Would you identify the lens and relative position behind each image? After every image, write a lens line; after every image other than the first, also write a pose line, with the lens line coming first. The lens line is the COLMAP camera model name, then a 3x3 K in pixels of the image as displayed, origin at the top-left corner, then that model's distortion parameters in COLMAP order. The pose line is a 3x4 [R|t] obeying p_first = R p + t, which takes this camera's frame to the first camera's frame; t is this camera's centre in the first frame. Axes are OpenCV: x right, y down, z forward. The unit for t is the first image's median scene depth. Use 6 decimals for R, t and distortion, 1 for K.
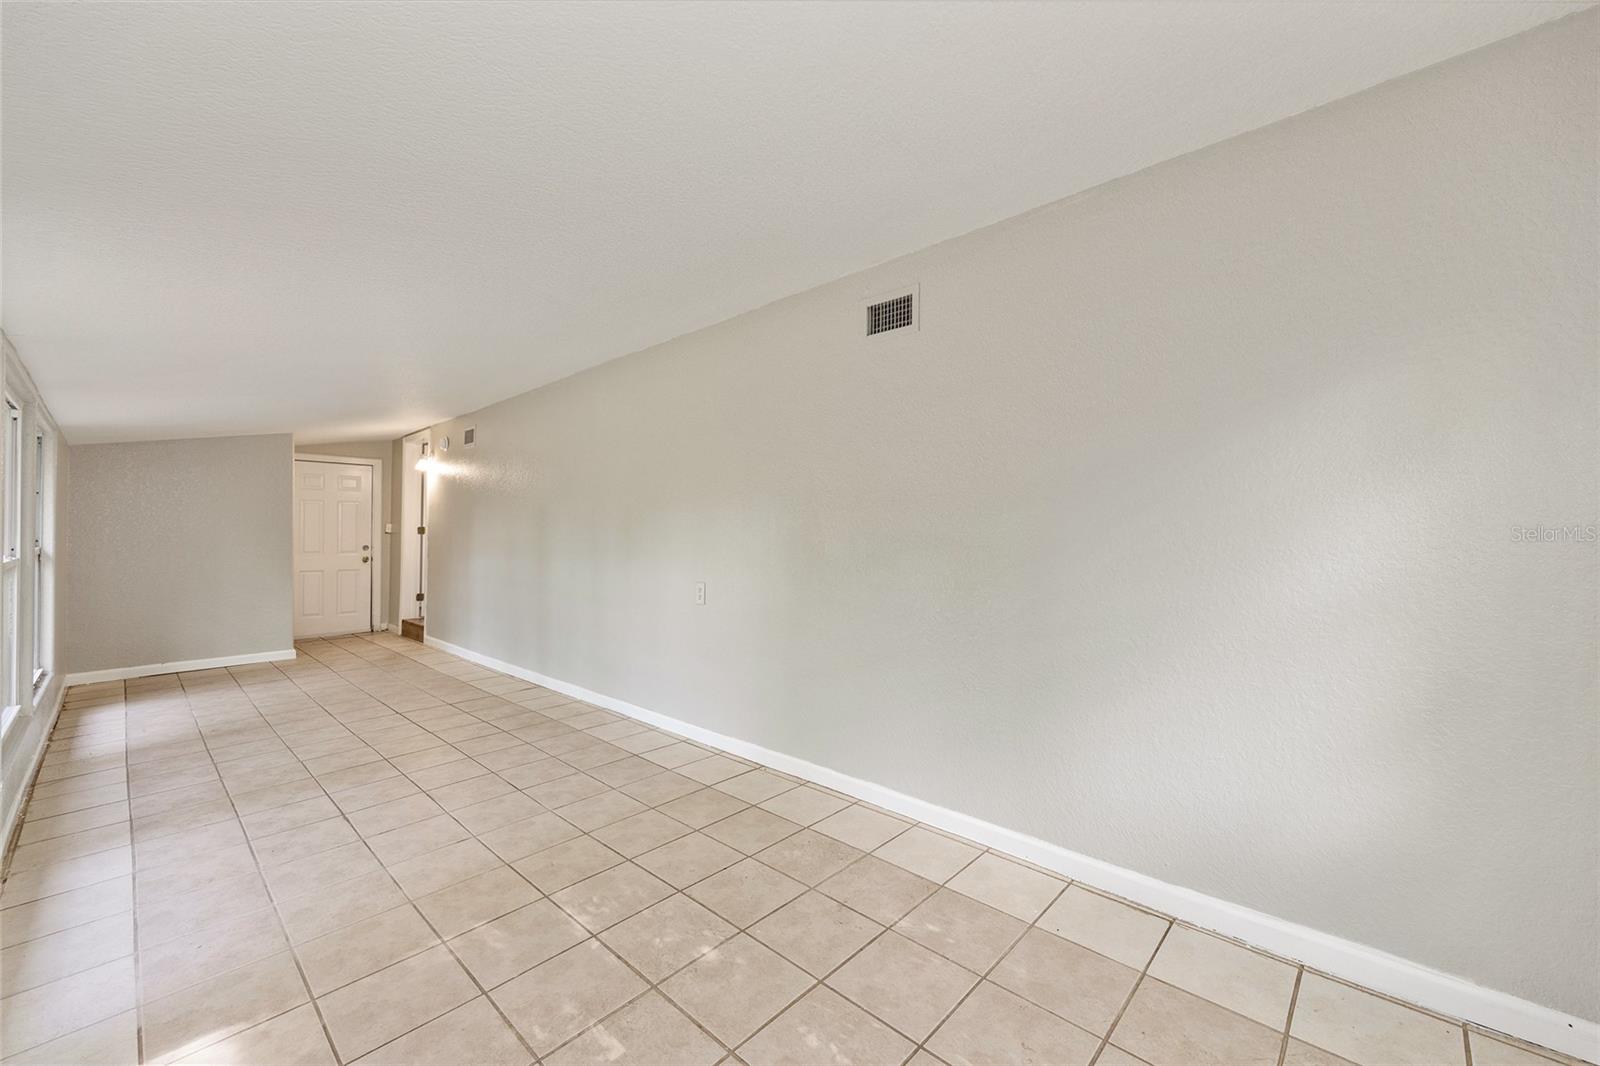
lens RADIAL K [[643.8, 0, 794.7], [0, 643.8, 530.5], [0, 0, 1]] dist [-0.005677, 0.002780]
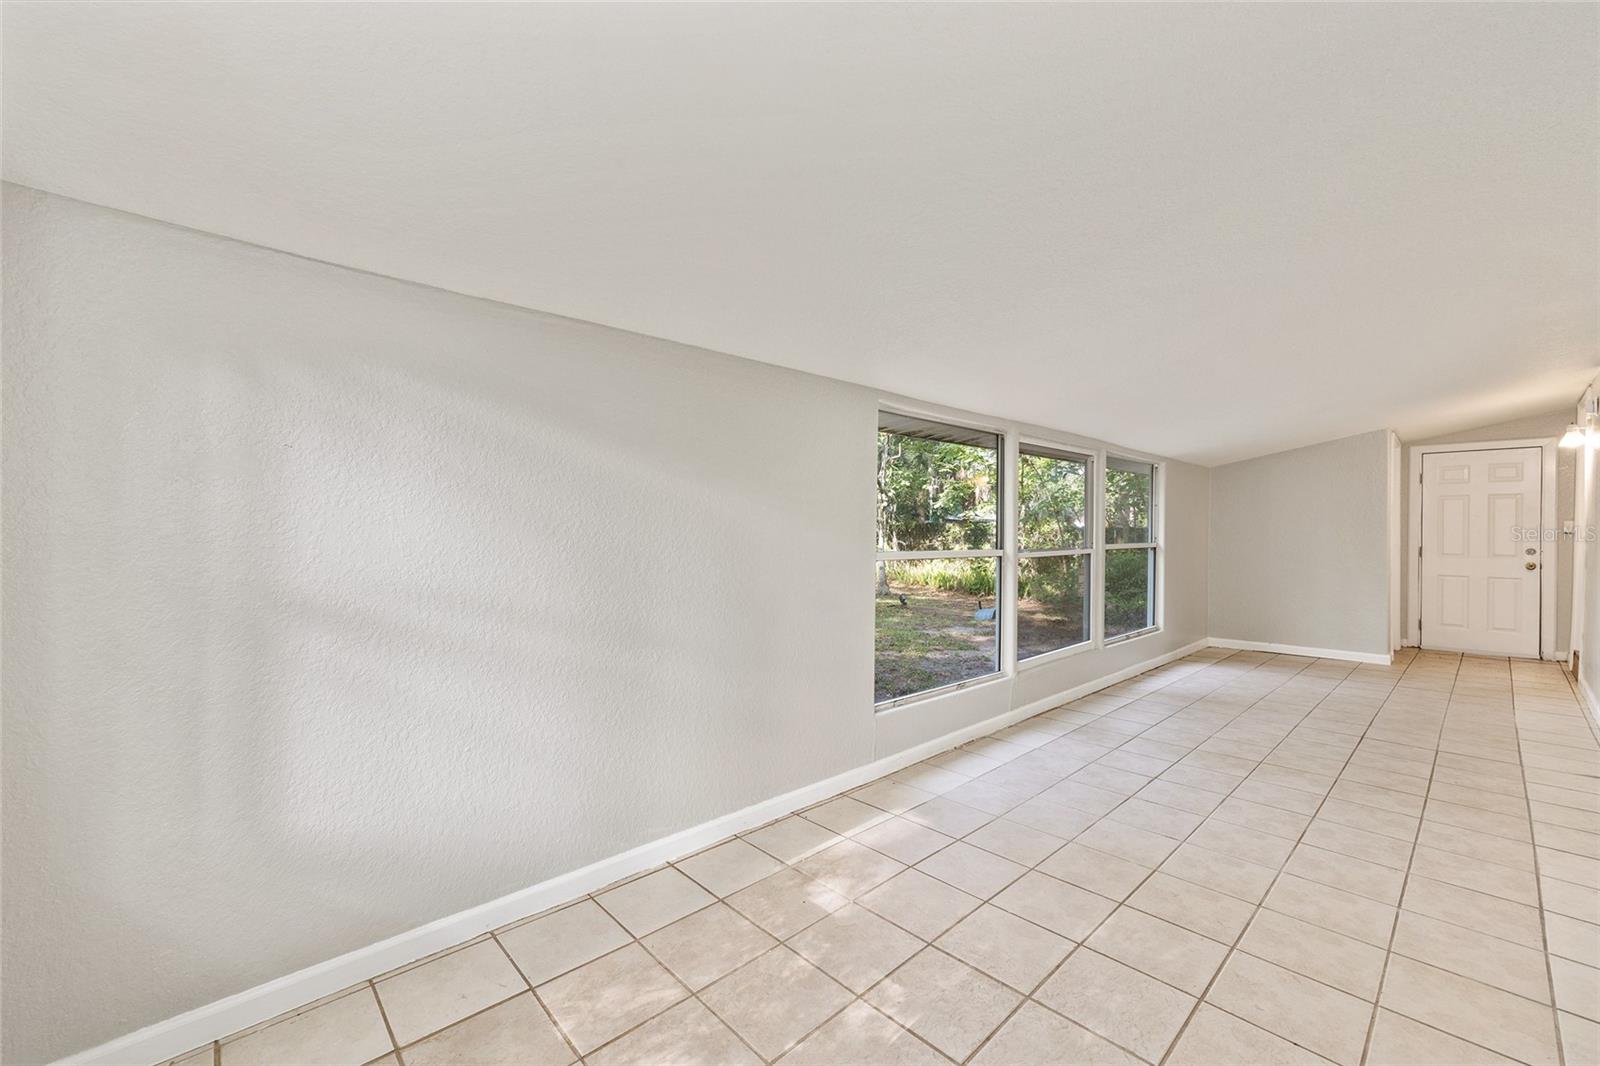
lens RADIAL K [[643.8, 0, 808.2], [0, 643.8, 528.9], [0, 0, 1]] dist [-0.005677, 0.002780]
pose [[-0.068867, -0.004475, -0.997616, 0.393566], [0.003617, 0.999982, -0.004736, -0.001807], [0.997619, -0.003934, -0.068850, 0.366119]]
